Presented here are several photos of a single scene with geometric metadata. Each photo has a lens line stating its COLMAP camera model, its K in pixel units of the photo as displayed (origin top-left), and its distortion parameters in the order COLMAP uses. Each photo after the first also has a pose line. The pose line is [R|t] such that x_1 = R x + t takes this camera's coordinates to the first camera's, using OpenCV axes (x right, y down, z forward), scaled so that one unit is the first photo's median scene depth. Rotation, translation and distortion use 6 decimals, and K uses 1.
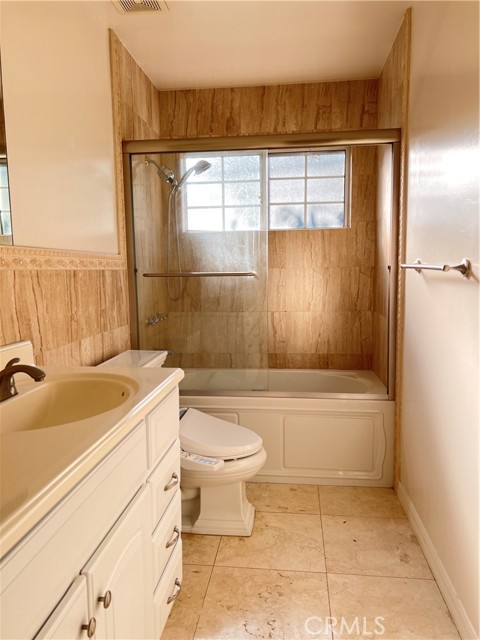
lens RADIAL K [[477.5, 0, 238.7], [0, 477.5, 321.6], [0, 0, 1]] dist [0.059049, -0.063644]
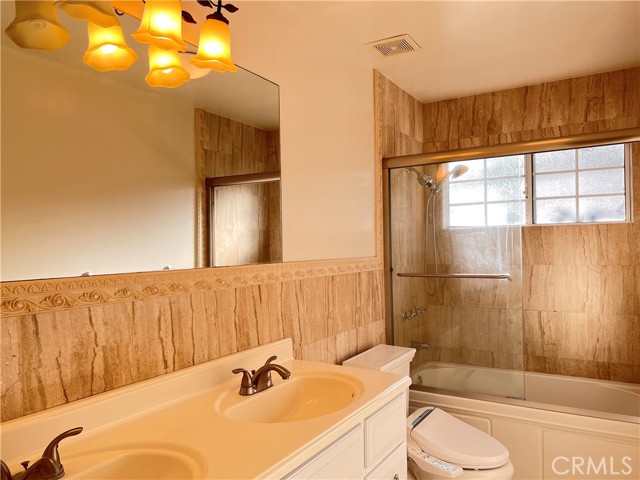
lens RADIAL K [[477.5, 0, 319.4], [0, 477.5, 241.2], [0, 0, 1]] dist [0.059049, -0.063644]
pose [[0.910532, -0.006136, -0.413393, 0.074823], [-0.041277, 0.993545, -0.105664, -0.041318], [0.411373, 0.113274, 0.904401, -0.059523]]
